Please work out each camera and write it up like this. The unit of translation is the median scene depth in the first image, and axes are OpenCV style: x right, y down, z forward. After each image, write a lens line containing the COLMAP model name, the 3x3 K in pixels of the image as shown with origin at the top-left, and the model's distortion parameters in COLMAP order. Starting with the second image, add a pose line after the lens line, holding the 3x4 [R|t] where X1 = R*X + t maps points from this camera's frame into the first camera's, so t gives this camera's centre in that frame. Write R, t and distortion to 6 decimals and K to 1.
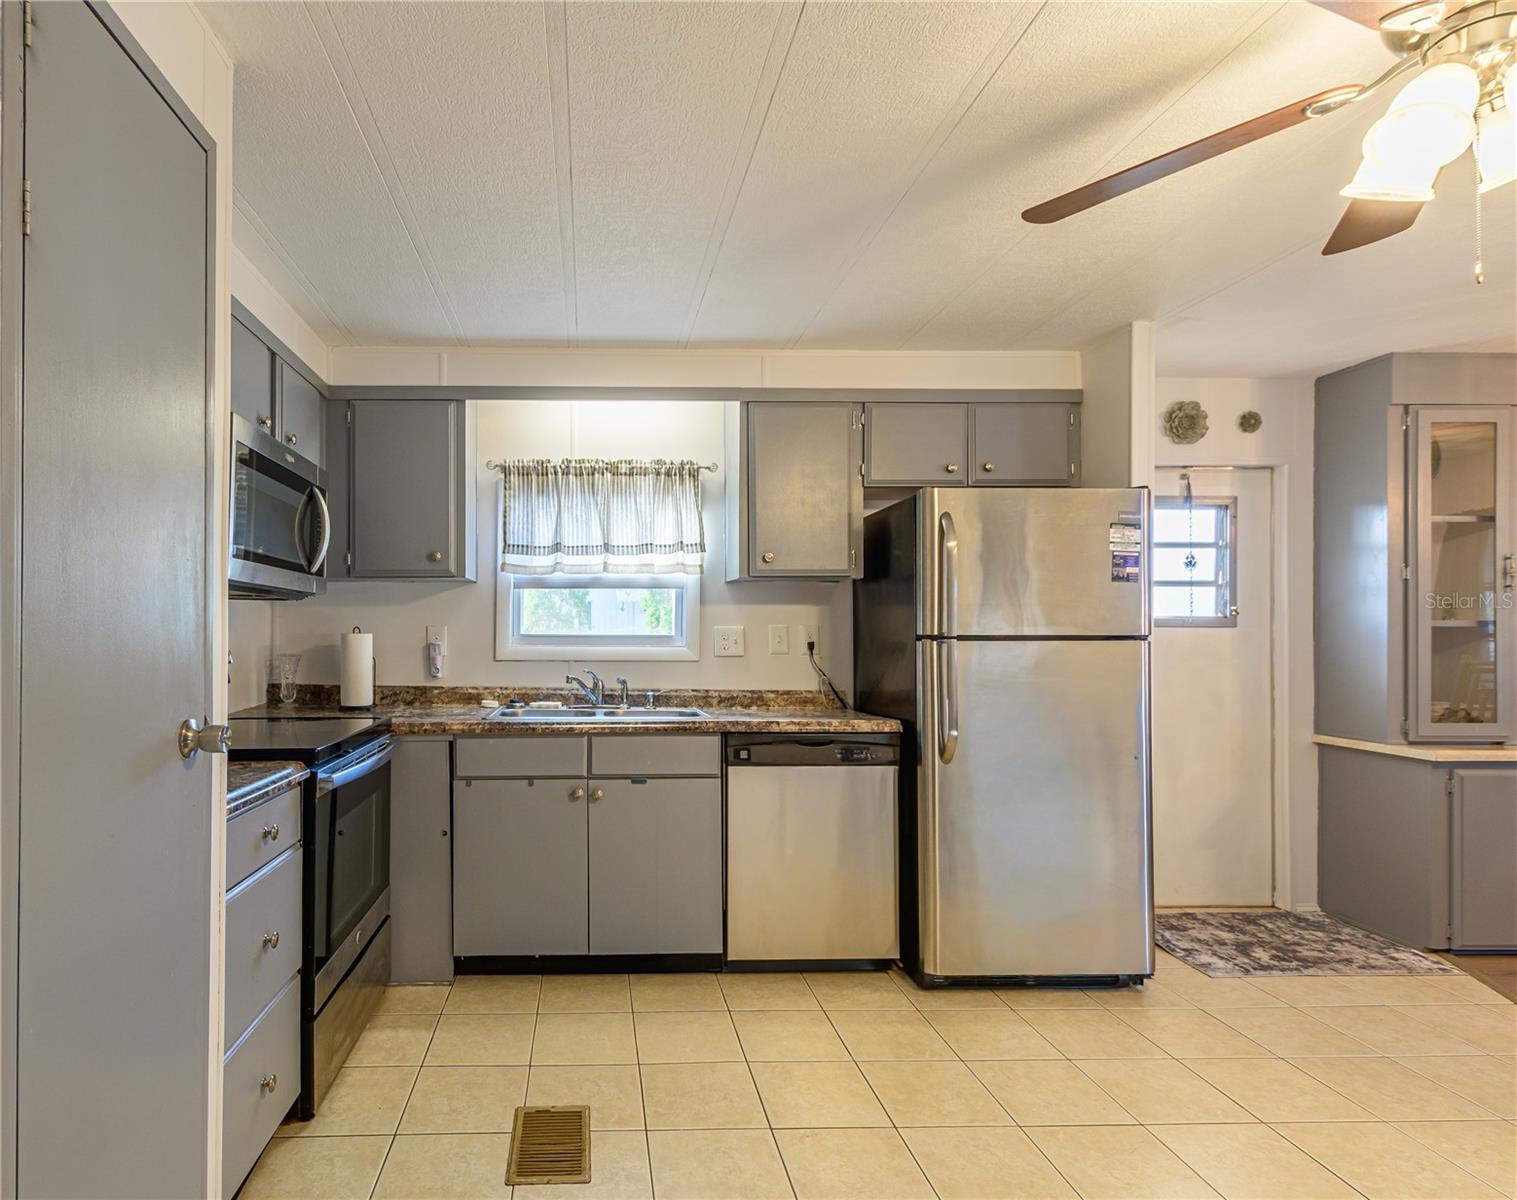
lens RADIAL K [[802.4, 0, 605.8], [0, 802.4, 624.4], [0, 0, 1]] dist [-0.001727, 0.000273]
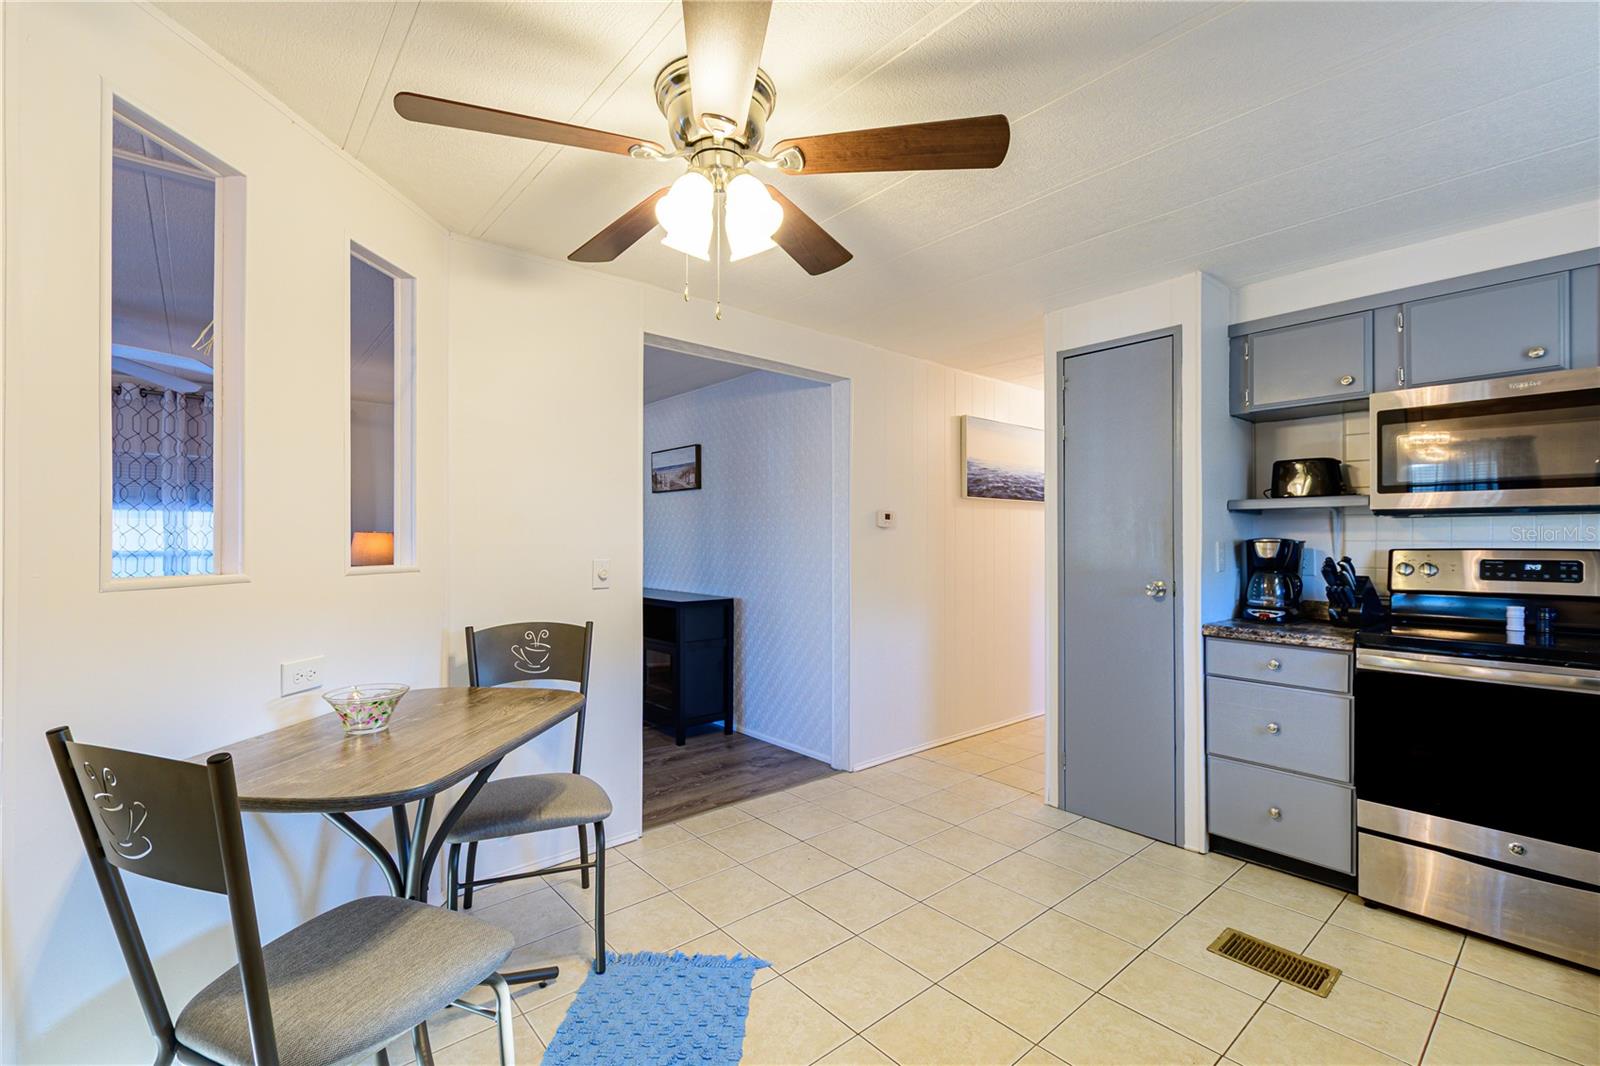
lens RADIAL K [[691.5, 0, 796.7], [0, 691.5, 536.8], [0, 0, 1]] dist [0.003199, -0.000334]
pose [[-0.771368, -0.006331, -0.636357, 0.674162], [0.004084, 0.999881, -0.014899, 0.004070], [0.636376, -0.014092, -0.771250, 0.781033]]
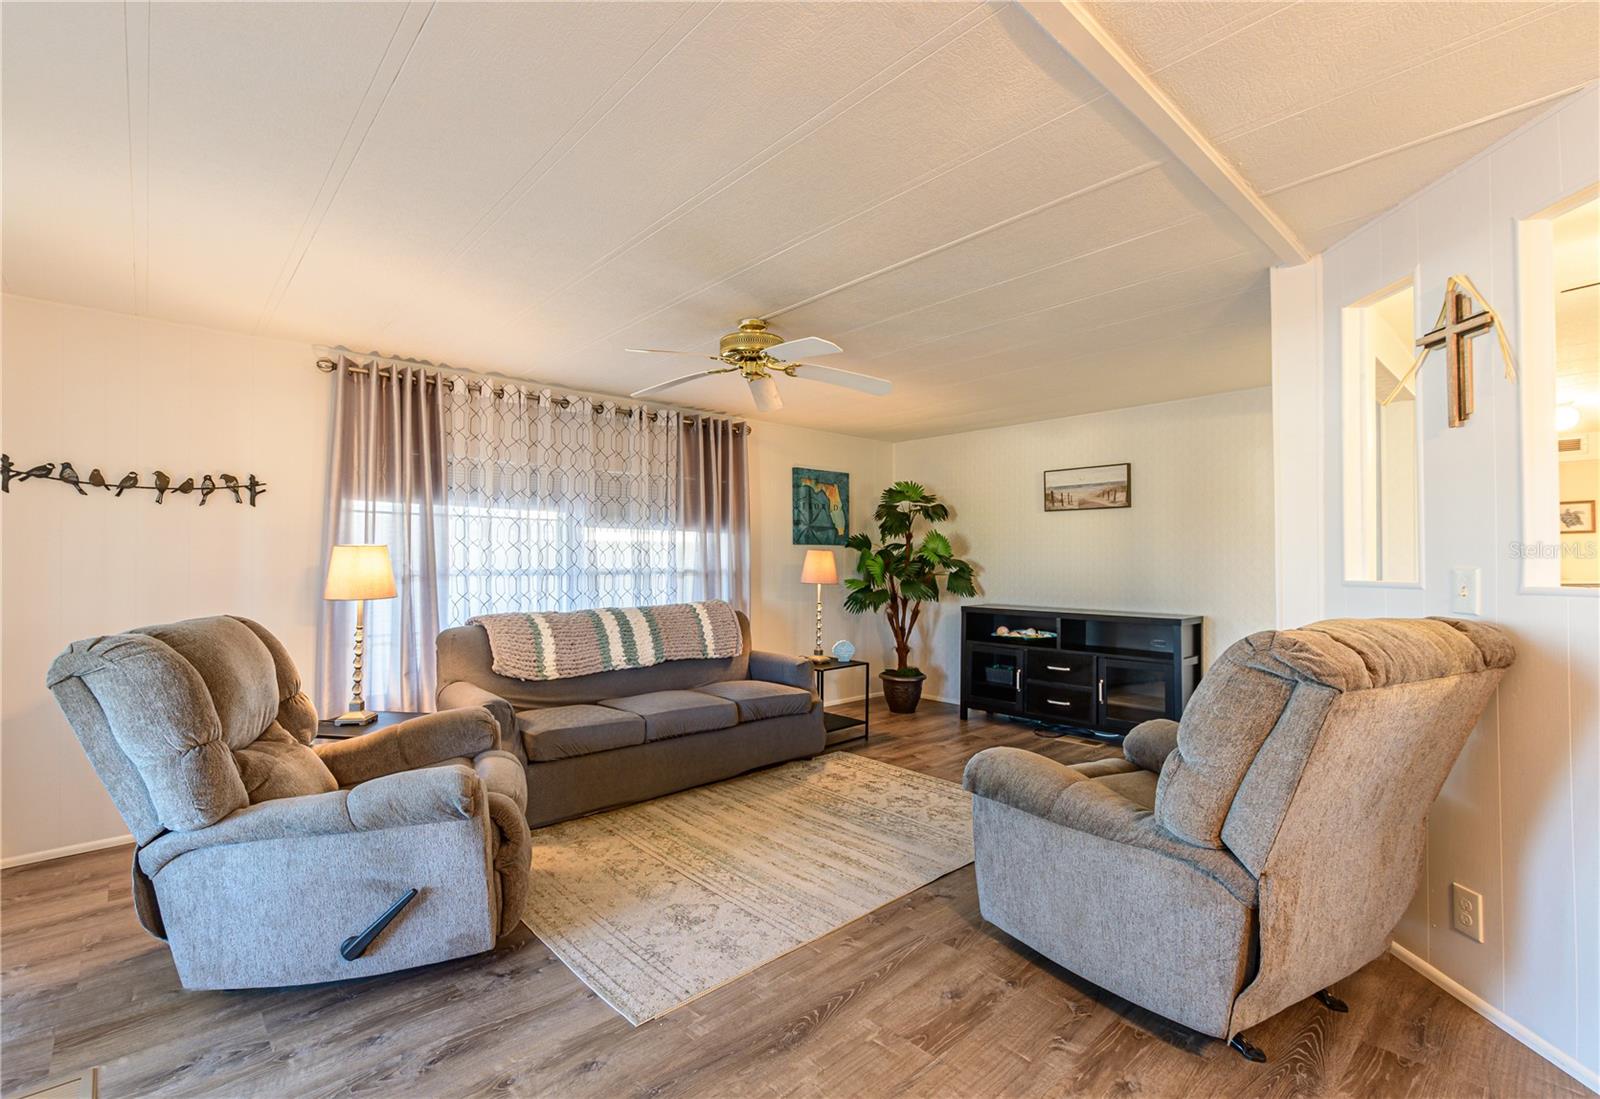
lens RADIAL K [[708.9, 0, 773.4], [0, 708.9, 554.0], [0, 0, 1]] dist [-0.000439, -0.000037]
pose [[-0.763156, -0.009130, -0.646150, 1.458601], [0.004102, 0.999812, -0.018971, 0.005550], [0.646201, -0.017129, -0.762975, 0.187409]]
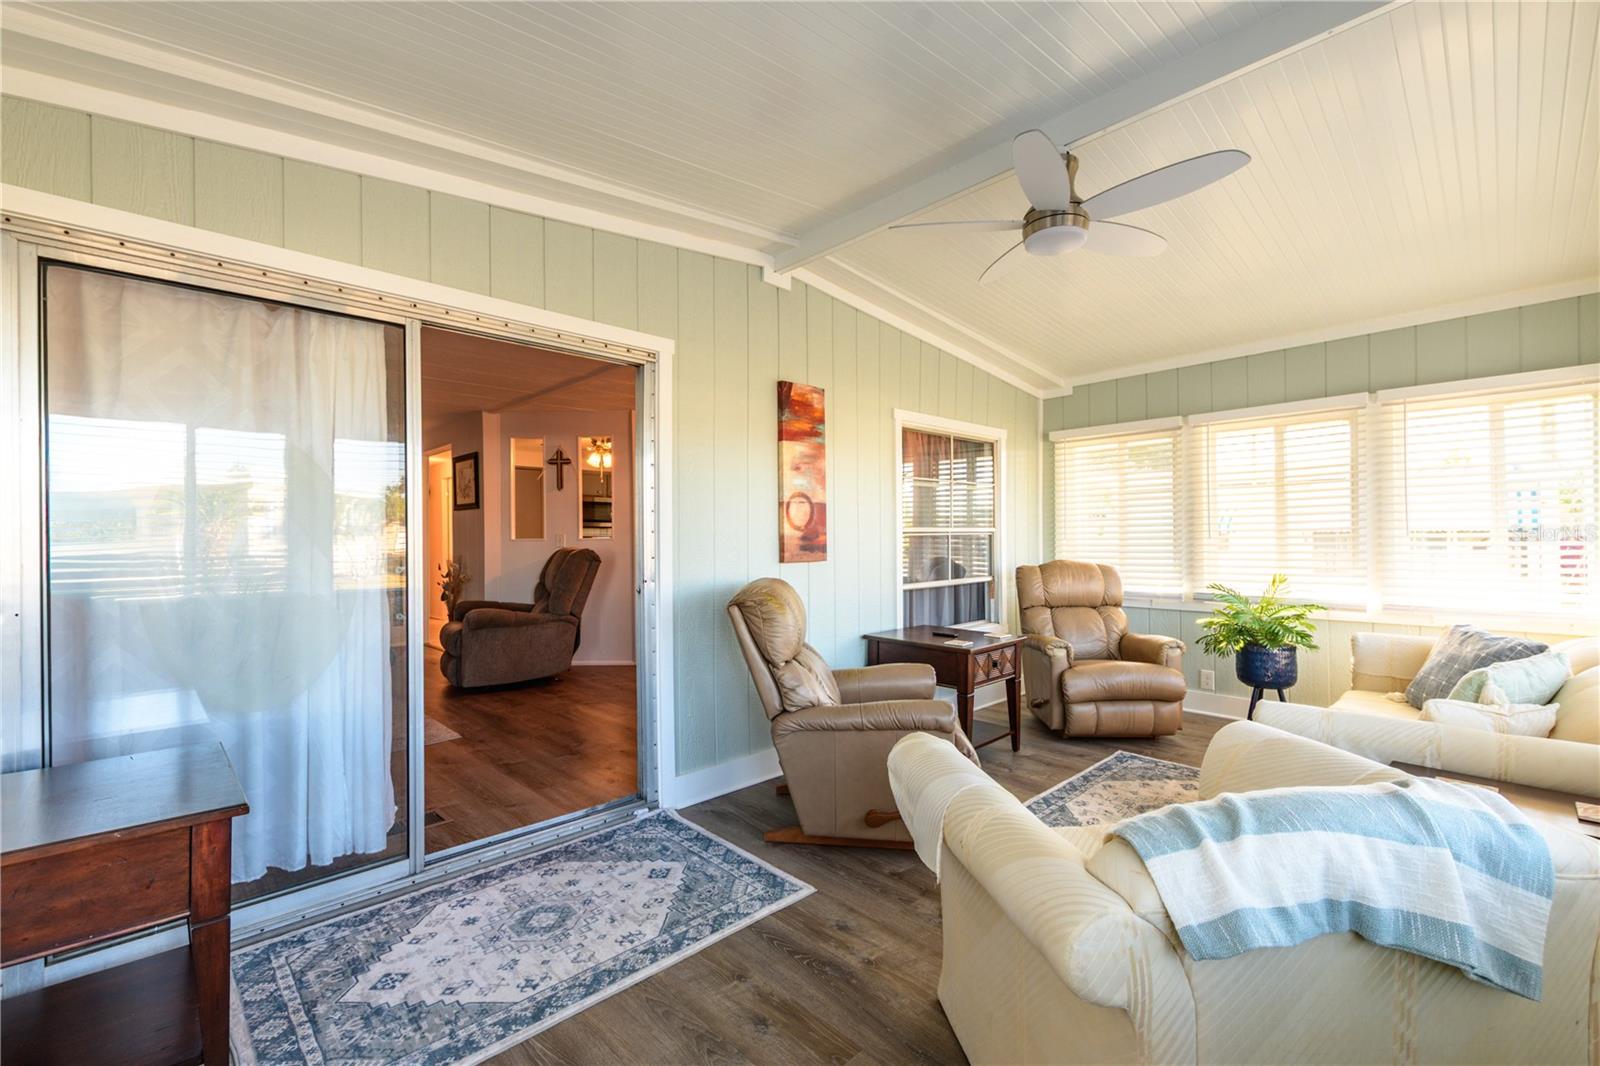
lens RADIAL K [[691.5, 0, 796.7], [0, 691.5, 536.8], [0, 0, 1]] dist [0.003199, -0.000334]
pose [[0.680432, -0.013026, -0.732695, 2.473731], [0.014545, 0.999885, -0.004269, 0.034207], [0.732666, -0.007753, 0.680544, -0.706541]]
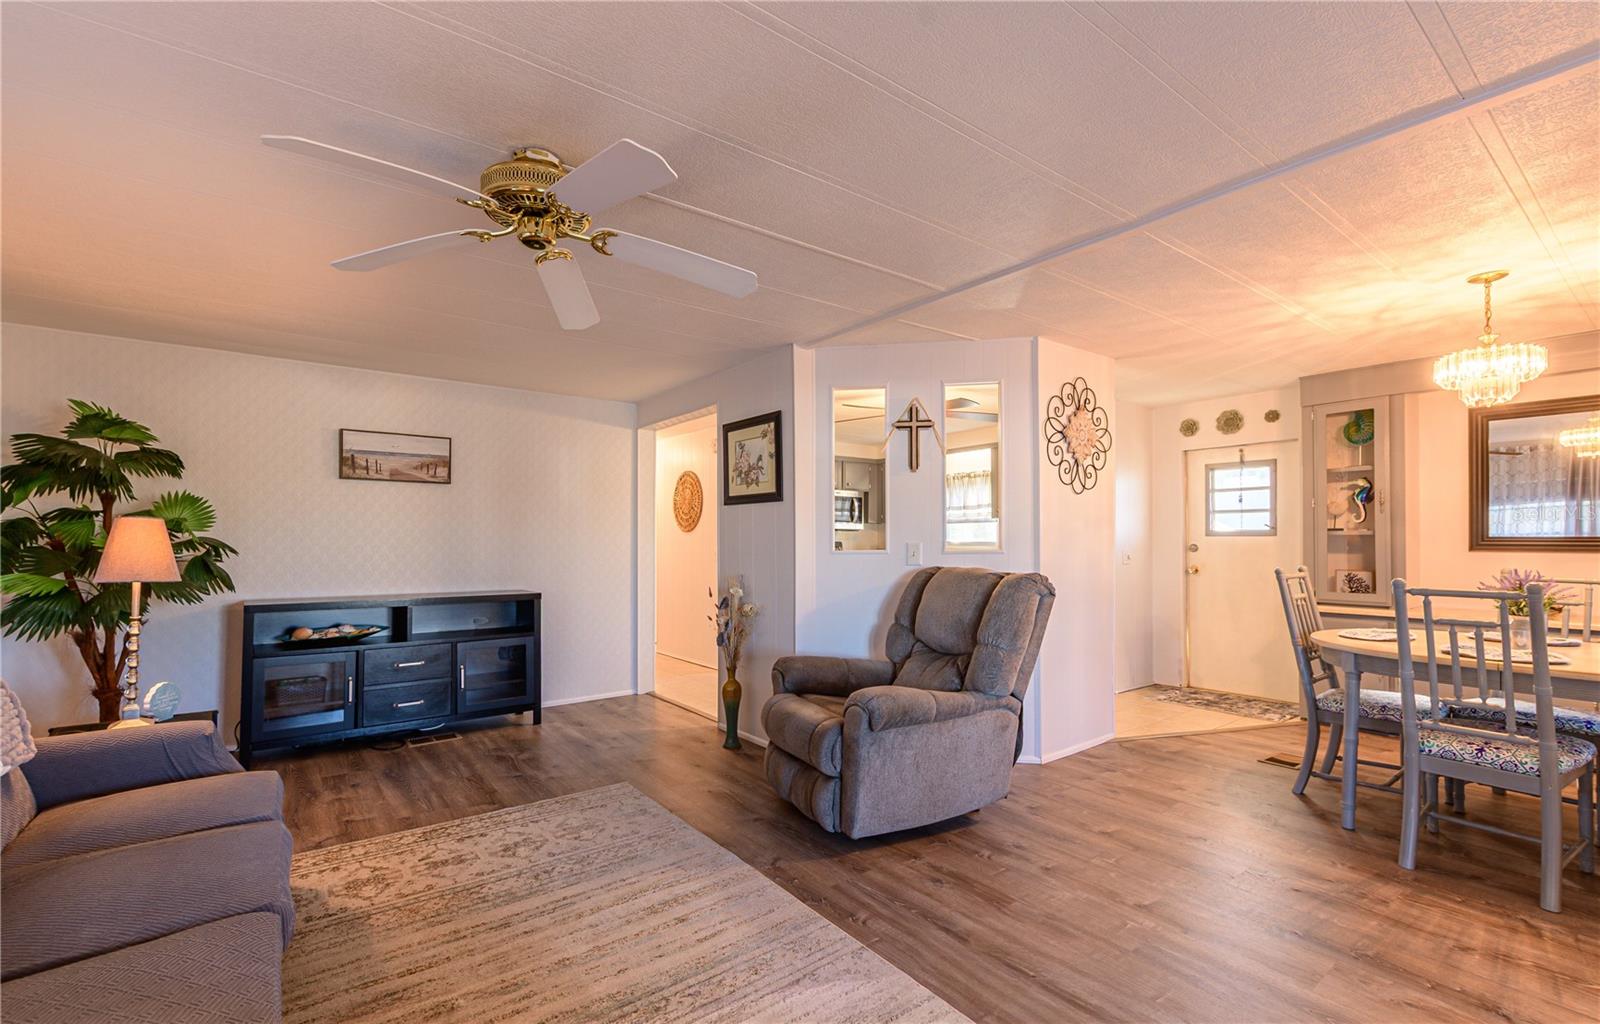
lens RADIAL K [[693.8, 0, 792.7], [0, 693.8, 534.3], [0, 0, 1]] dist [0.000075, -0.000313]
pose [[0.586436, -0.011074, -0.809920, 1.465224], [0.009995, 0.999929, -0.006434, -0.000181], [0.809934, -0.004322, 0.586506, -0.735833]]
